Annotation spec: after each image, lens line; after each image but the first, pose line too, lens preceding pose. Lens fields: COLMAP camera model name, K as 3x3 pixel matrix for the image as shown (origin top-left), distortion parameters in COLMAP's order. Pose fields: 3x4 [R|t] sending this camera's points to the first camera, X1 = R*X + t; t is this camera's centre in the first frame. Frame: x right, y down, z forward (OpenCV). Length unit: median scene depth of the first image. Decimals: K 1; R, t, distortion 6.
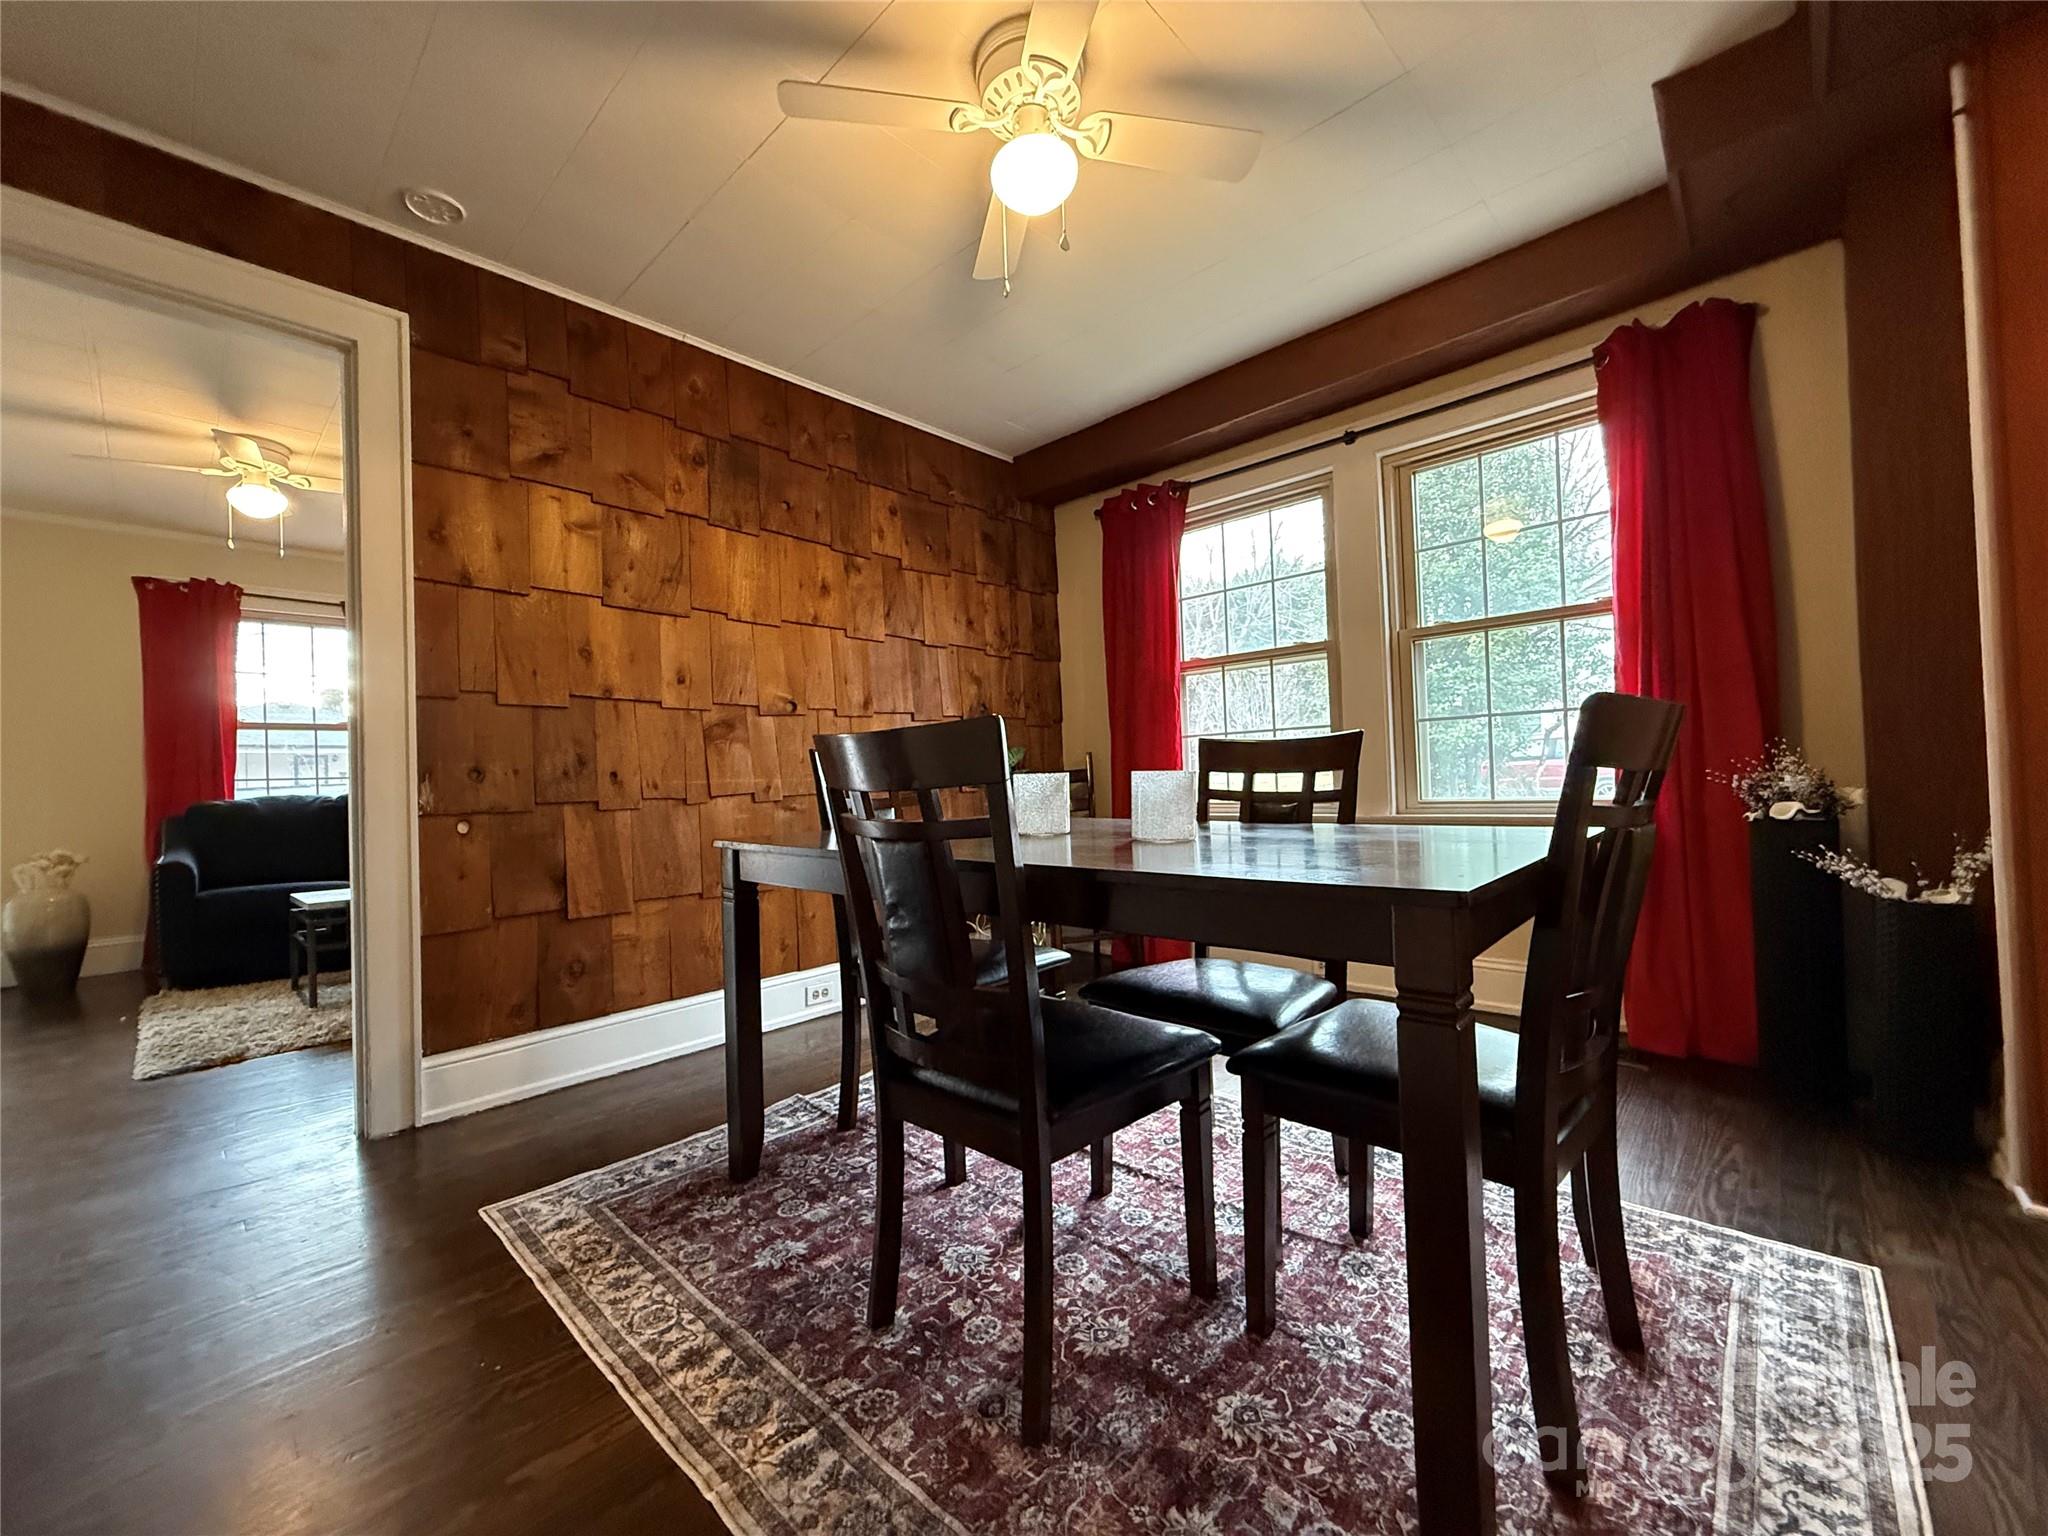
lens RADIAL K [[813.9, 0, 1020.0], [0, 813.9, 768.6], [0, 0, 1]] dist [0.001168, 0.000285]
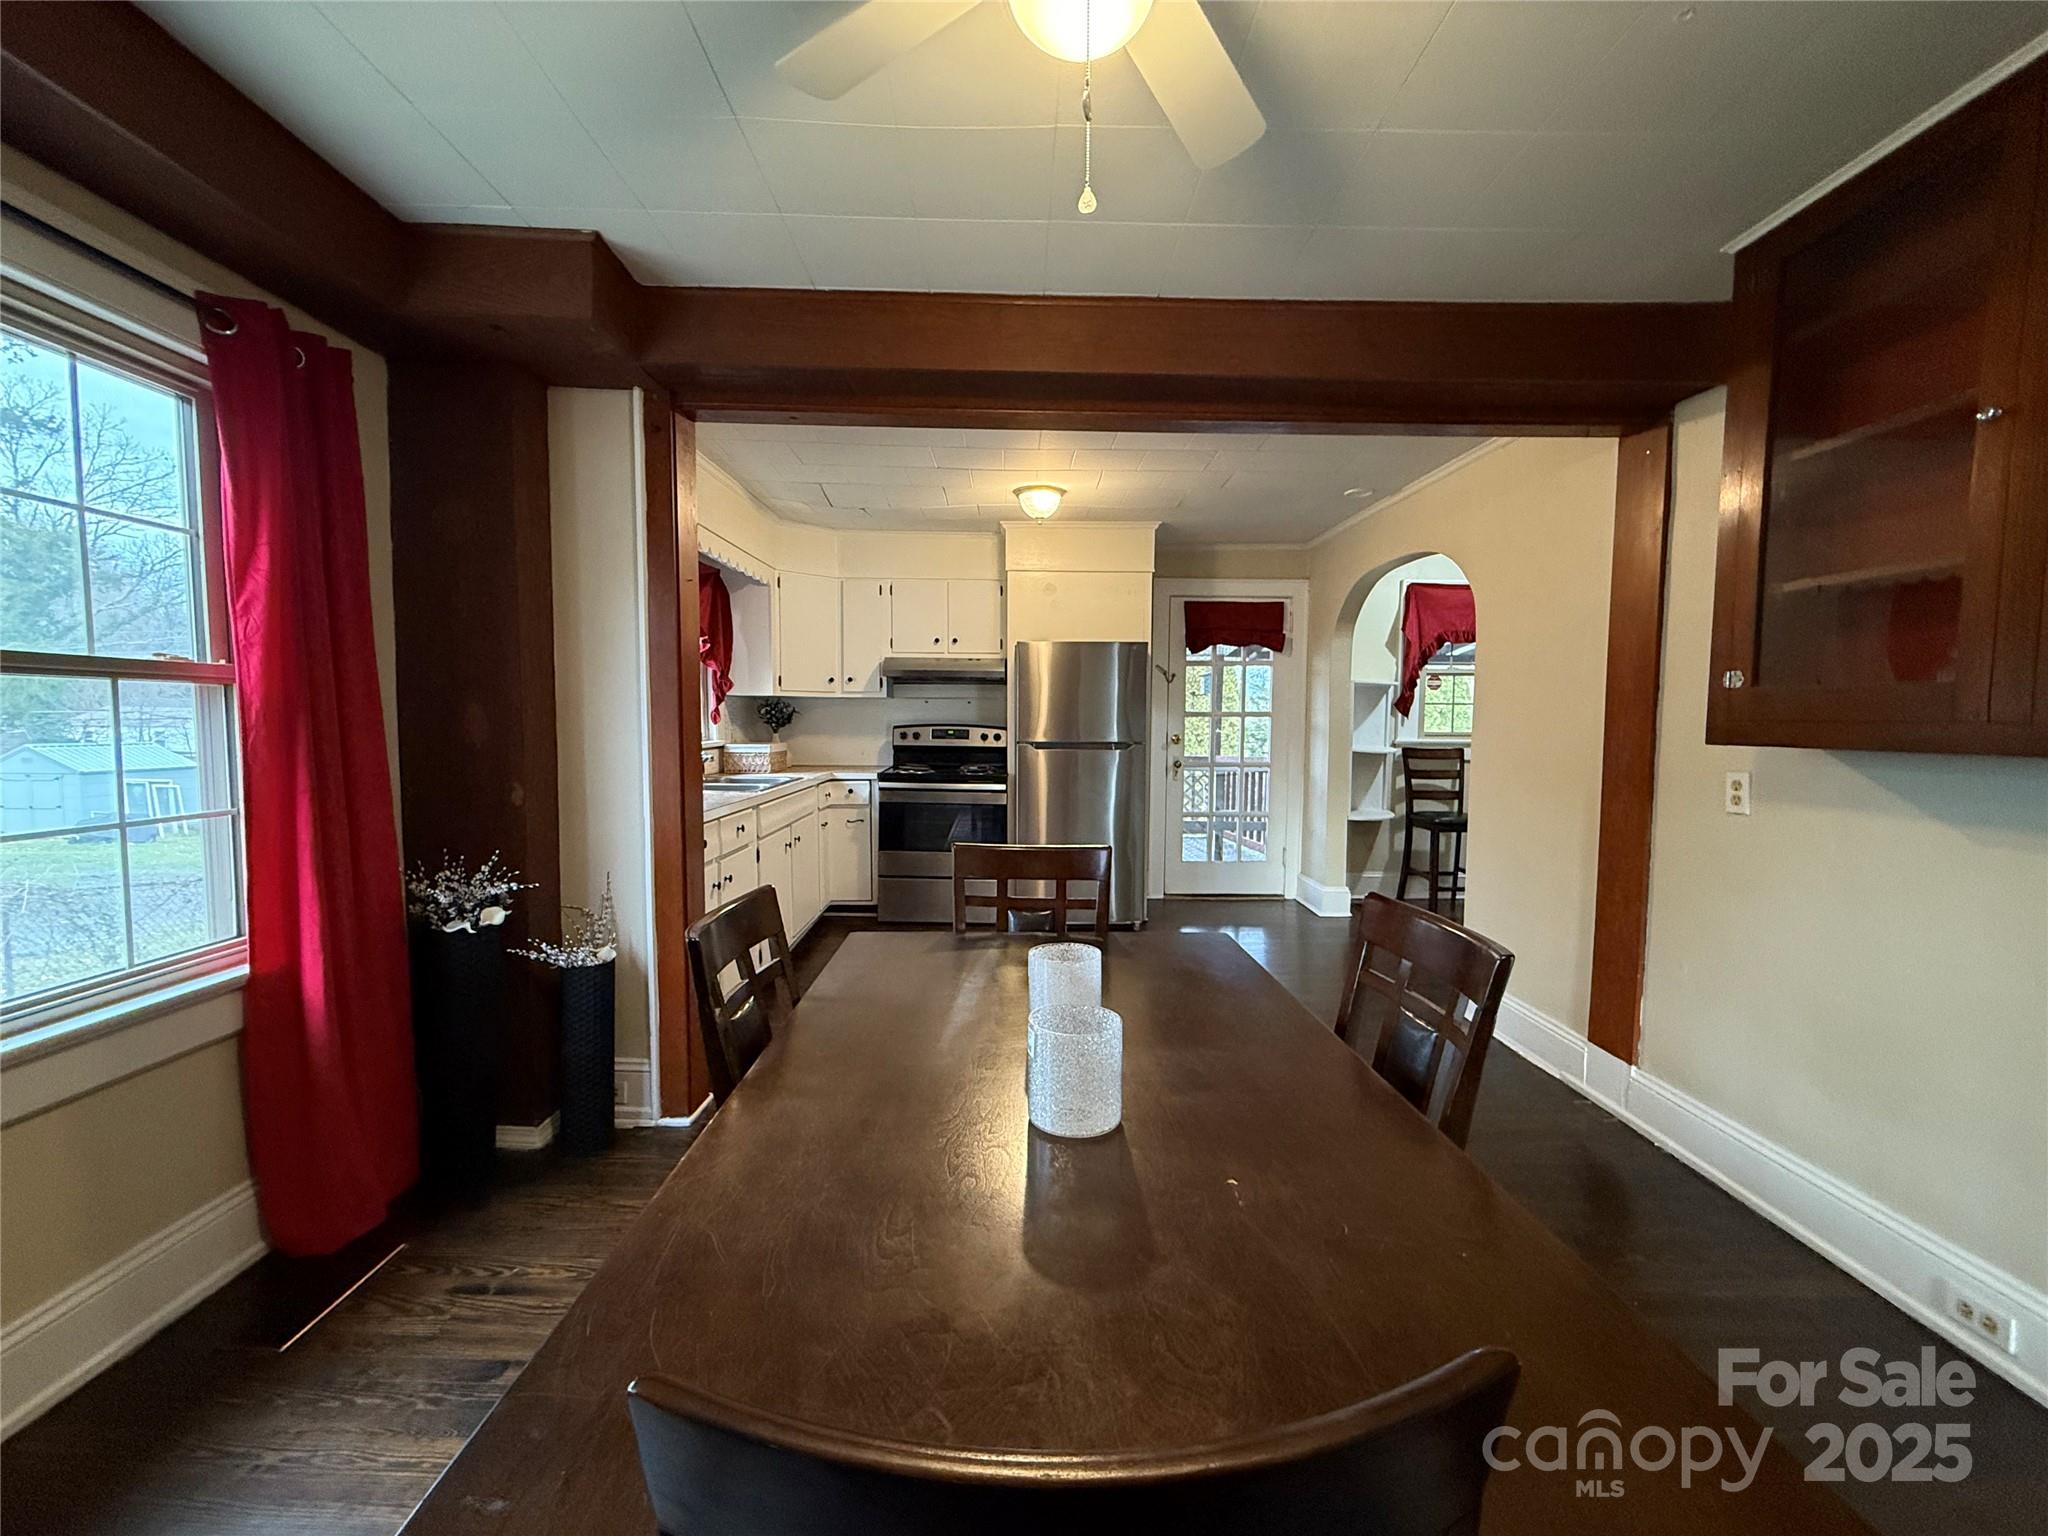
lens RADIAL K [[813.9, 0, 1020.0], [0, 813.9, 768.6], [0, 0, 1]] dist [0.001168, 0.000285]
pose [[-0.693658, -0.011083, 0.720219, -0.369205], [0.008876, 0.999674, 0.023932, -0.191542], [-0.720249, 0.022993, -0.693334, 1.441929]]
